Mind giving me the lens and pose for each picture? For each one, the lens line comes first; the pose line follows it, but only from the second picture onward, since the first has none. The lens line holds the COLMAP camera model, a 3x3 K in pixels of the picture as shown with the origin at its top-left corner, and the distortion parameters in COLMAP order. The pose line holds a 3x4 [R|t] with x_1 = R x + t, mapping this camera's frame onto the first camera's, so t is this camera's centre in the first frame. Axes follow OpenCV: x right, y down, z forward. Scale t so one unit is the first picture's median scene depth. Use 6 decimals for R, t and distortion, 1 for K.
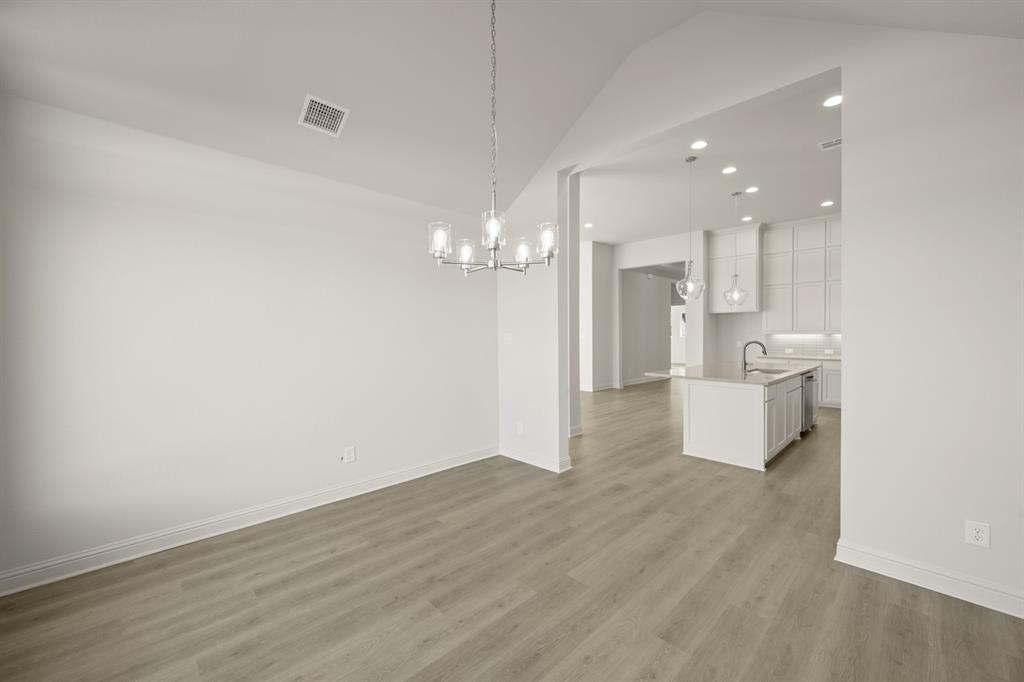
lens RADIAL K [[403.2, 0, 511.9], [0, 403.2, 338.3], [0, 0, 1]] dist [0.001302, 0.000177]
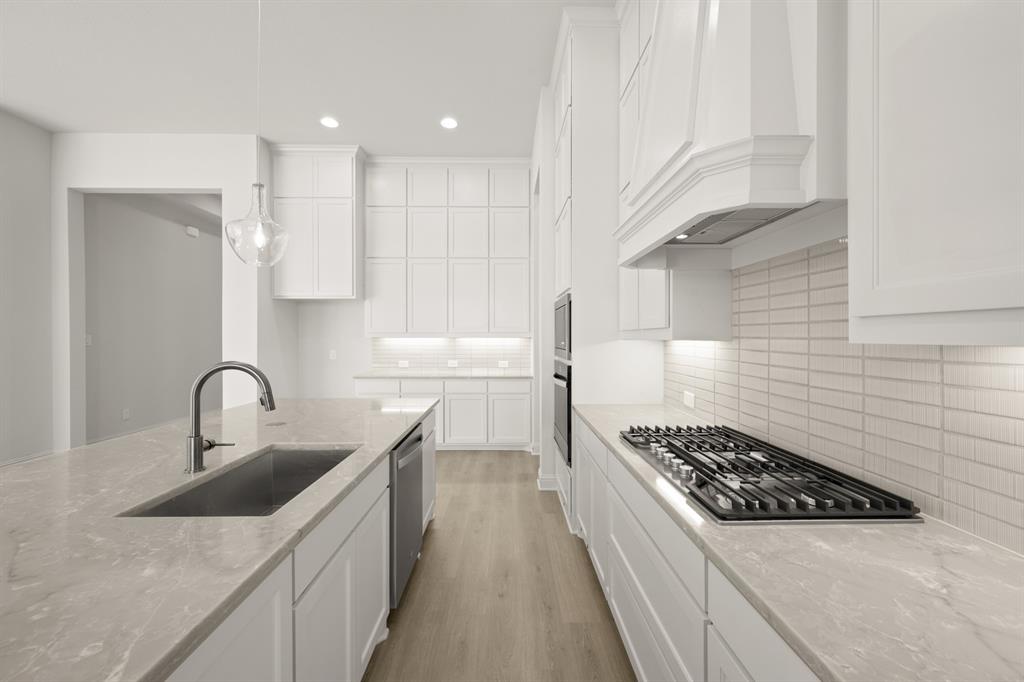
lens RADIAL K [[403.2, 0, 511.9], [0, 403.2, 338.3], [0, 0, 1]] dist [0.001302, 0.000177]
pose [[0.689746, 0.000188, 0.724052, 0.356085], [0.006792, 0.999954, -0.006730, -0.004189], [-0.724020, 0.009560, 0.689713, 0.450391]]
